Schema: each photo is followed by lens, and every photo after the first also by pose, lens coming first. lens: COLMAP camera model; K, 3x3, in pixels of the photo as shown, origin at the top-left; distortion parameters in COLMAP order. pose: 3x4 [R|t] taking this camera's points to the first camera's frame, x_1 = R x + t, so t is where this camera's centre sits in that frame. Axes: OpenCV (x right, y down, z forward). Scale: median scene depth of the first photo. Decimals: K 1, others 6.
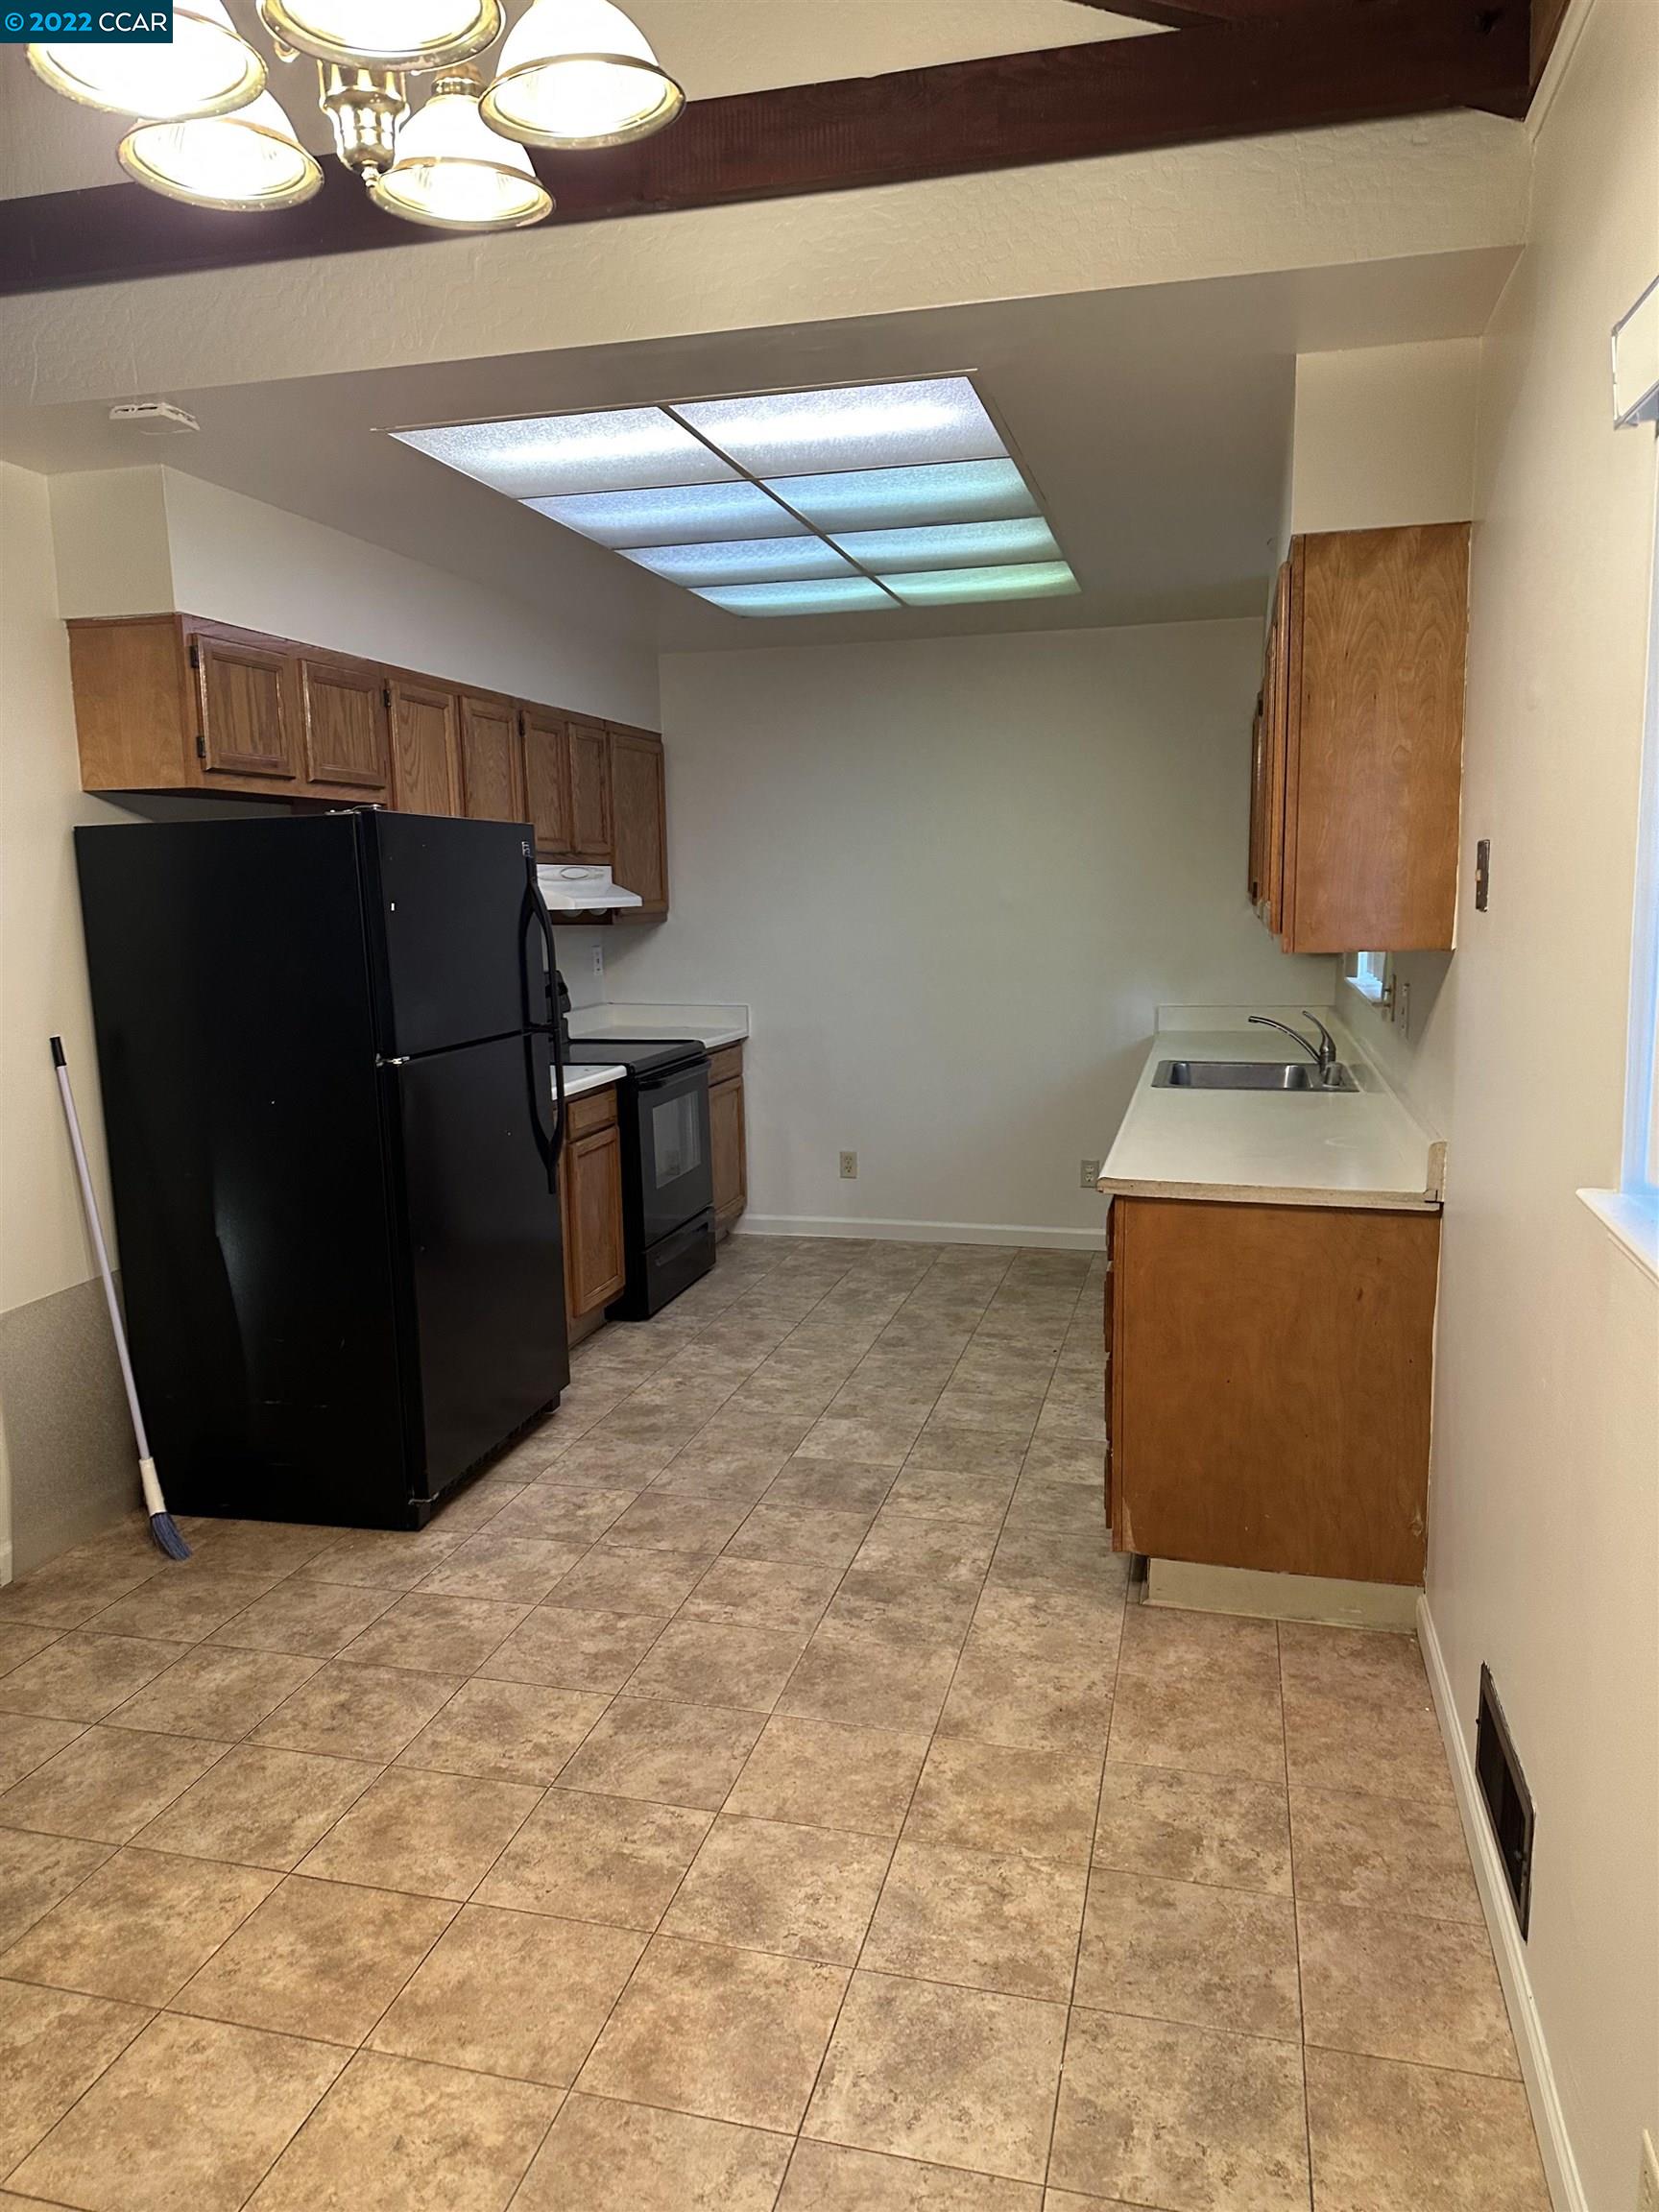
lens RADIAL K [[1536.4, 0, 828.4], [0, 1536.4, 1136.1], [0, 0, 1]] dist [0.105917, -0.189072]
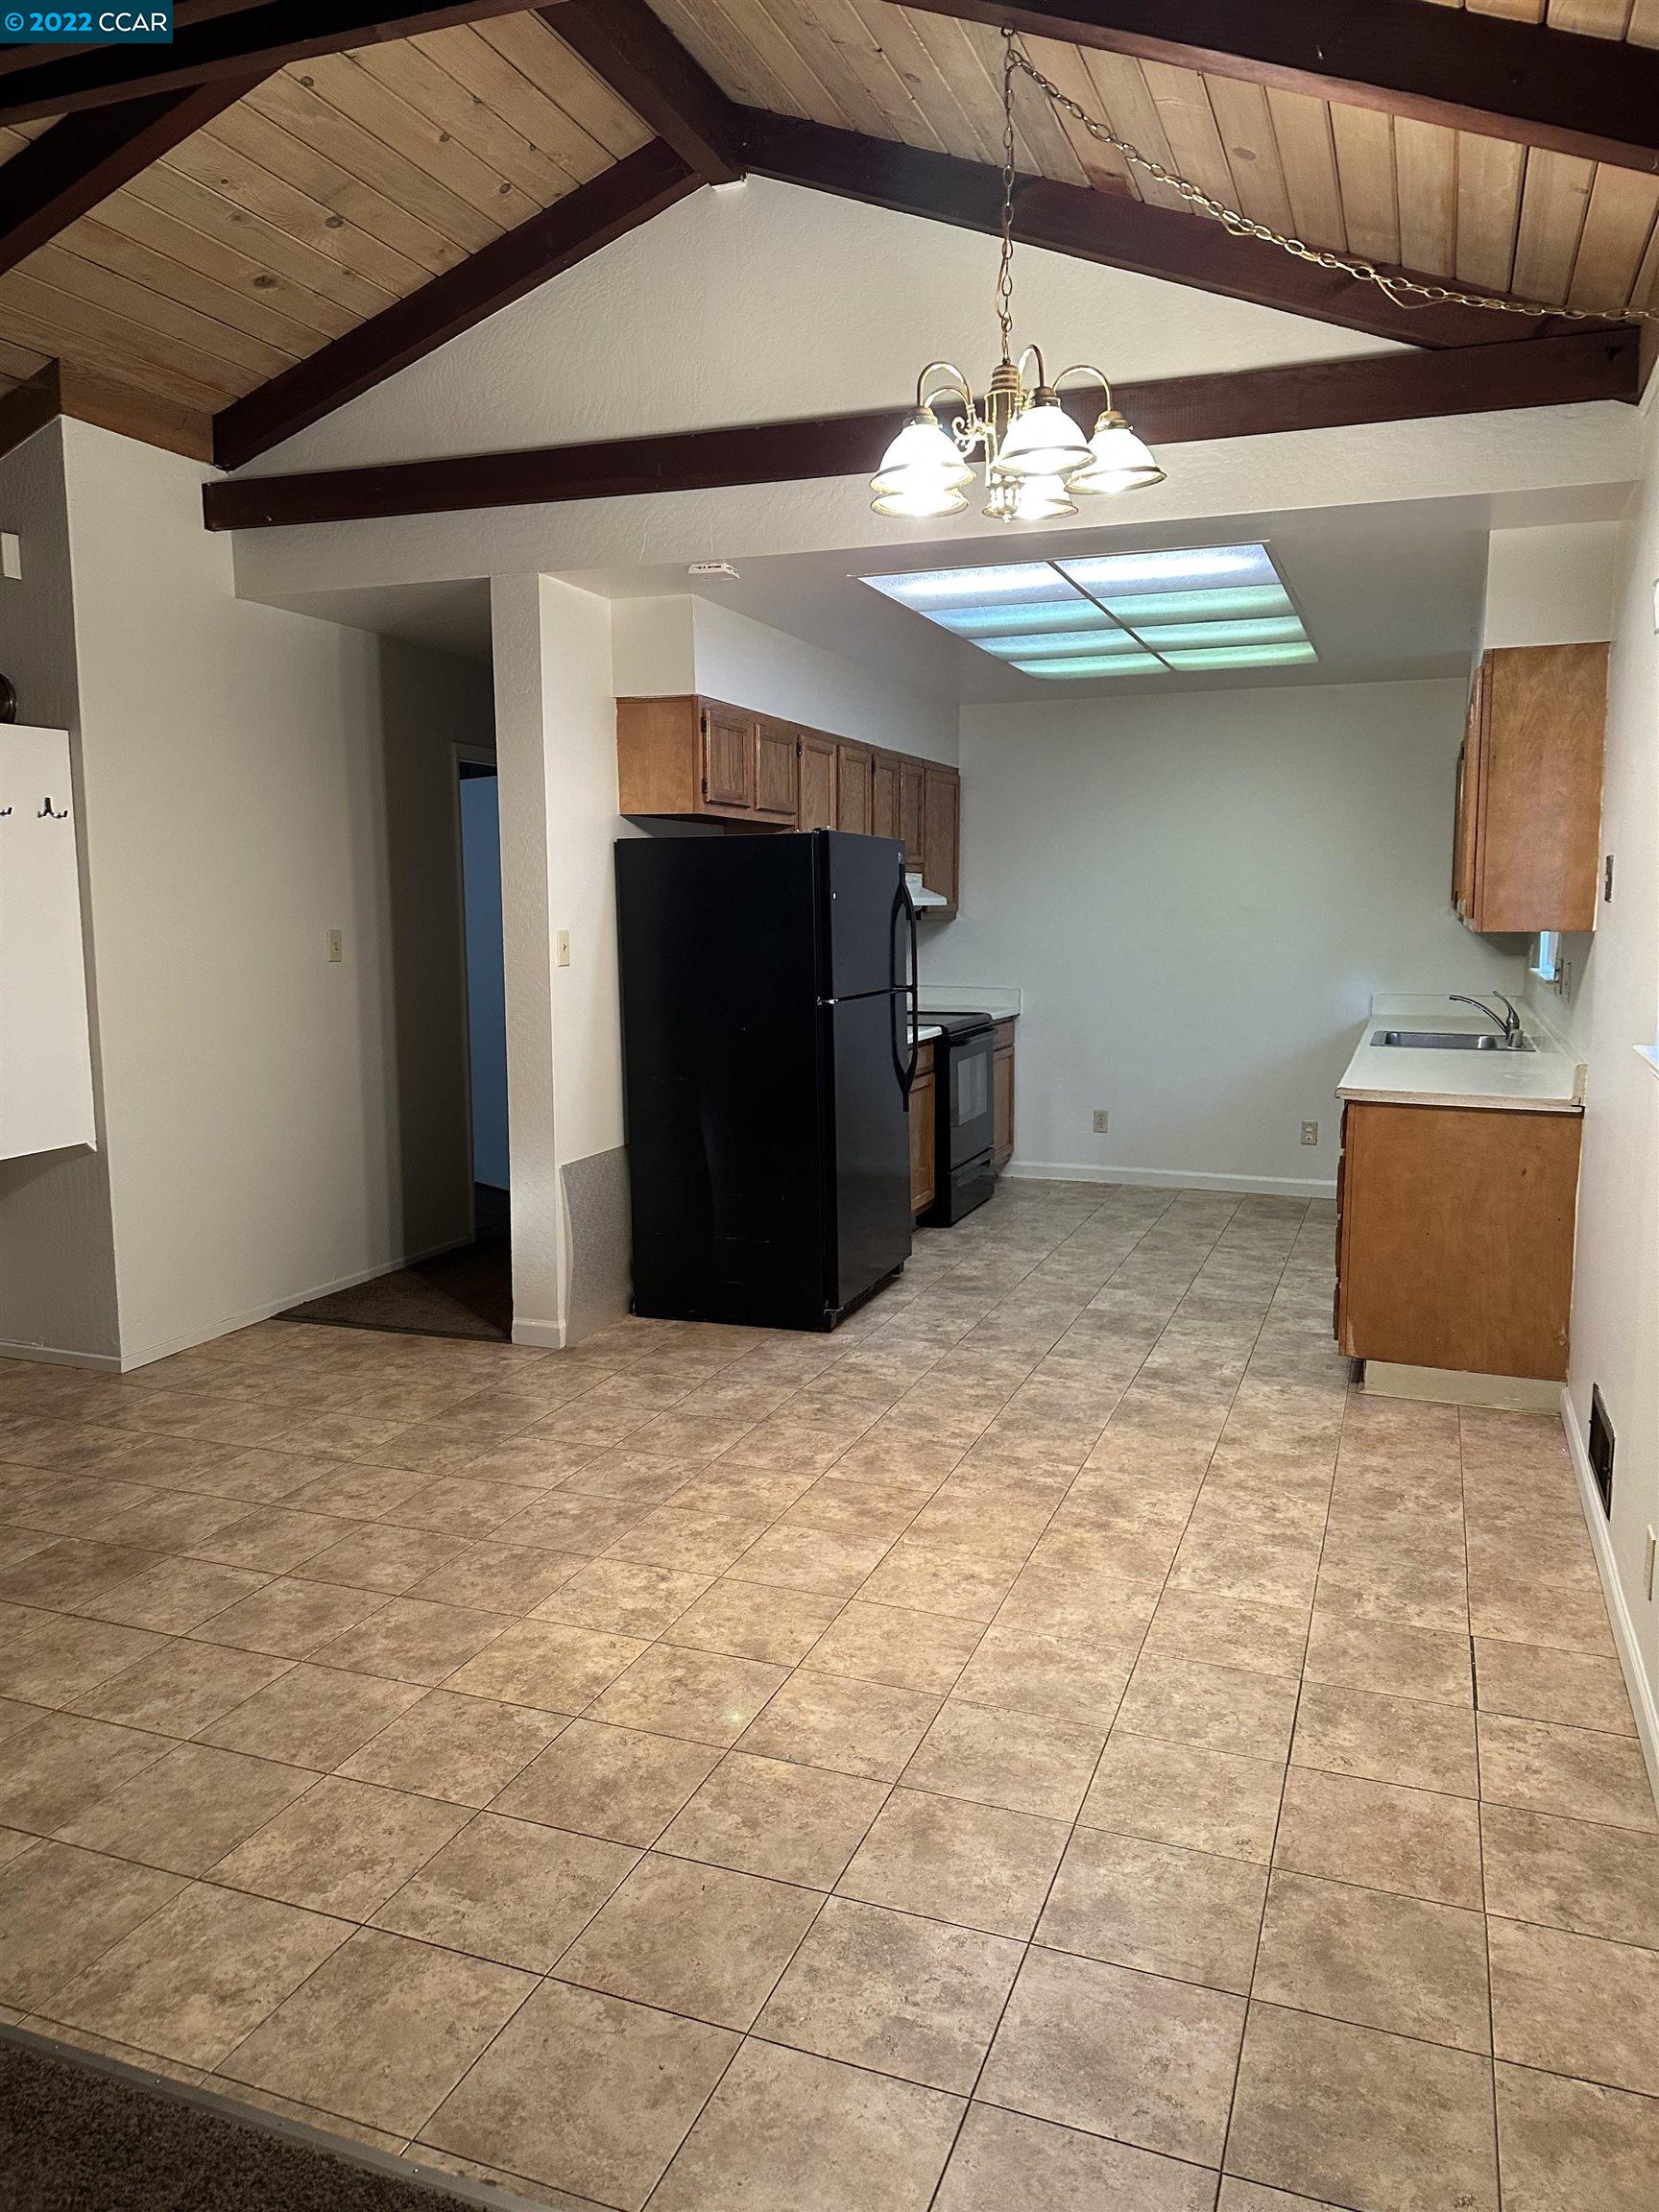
lens RADIAL K [[1566.8, 0, 829.5], [0, 1566.8, 1106.0], [0, 0, 1]] dist [0.158853, -0.368563]
pose [[0.993810, 0.030117, -0.106937, -0.130544], [-0.033753, 0.998906, -0.032355, 0.105131], [0.105846, 0.035765, 0.993739, -0.498096]]
